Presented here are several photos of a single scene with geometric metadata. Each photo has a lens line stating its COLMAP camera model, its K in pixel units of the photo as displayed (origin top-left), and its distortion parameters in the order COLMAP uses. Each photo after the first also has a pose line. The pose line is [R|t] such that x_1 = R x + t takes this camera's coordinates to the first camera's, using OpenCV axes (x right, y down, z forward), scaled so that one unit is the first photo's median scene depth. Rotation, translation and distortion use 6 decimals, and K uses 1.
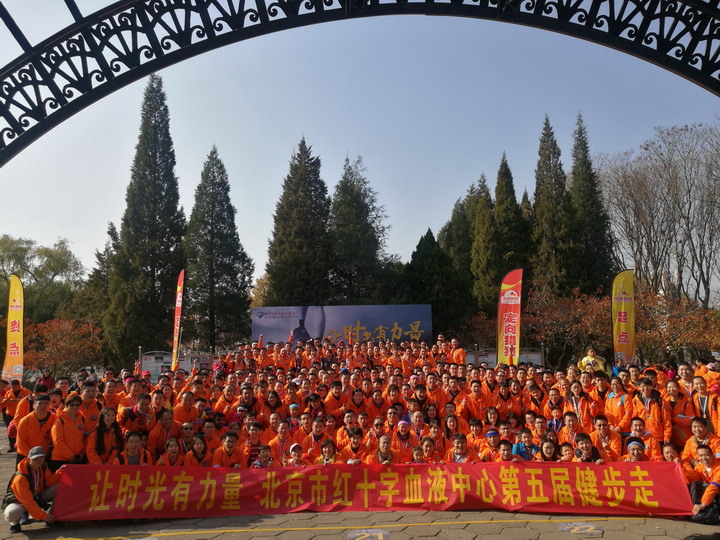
lens RADIAL K [[567.7, 0, 356.9], [0, 567.7, 270.9], [0, 0, 1]] dist [0.008907, -0.002119]
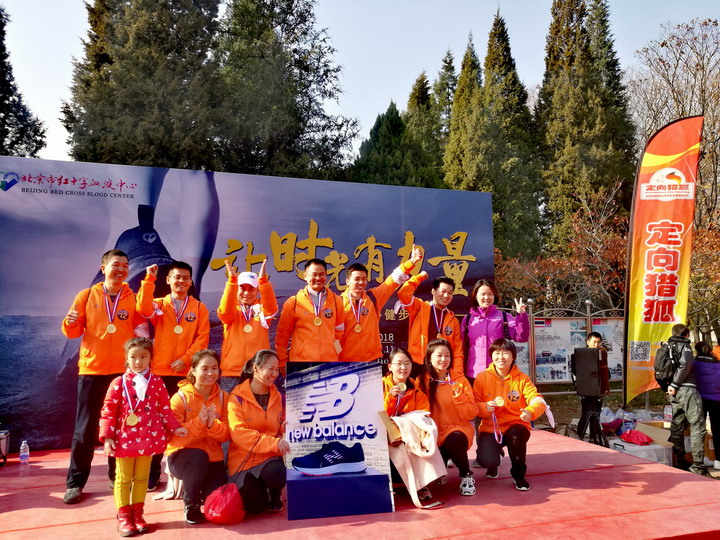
lens RADIAL K [[567.7, 0, 356.9], [0, 567.7, 270.9], [0, 0, 1]] dist [0.008907, -0.002119]
pose [[0.967957, 0.035326, 0.248620, -0.045149], [-0.045875, 0.998271, 0.036763, 0.080579], [-0.246891, -0.046990, 0.967903, 0.493560]]
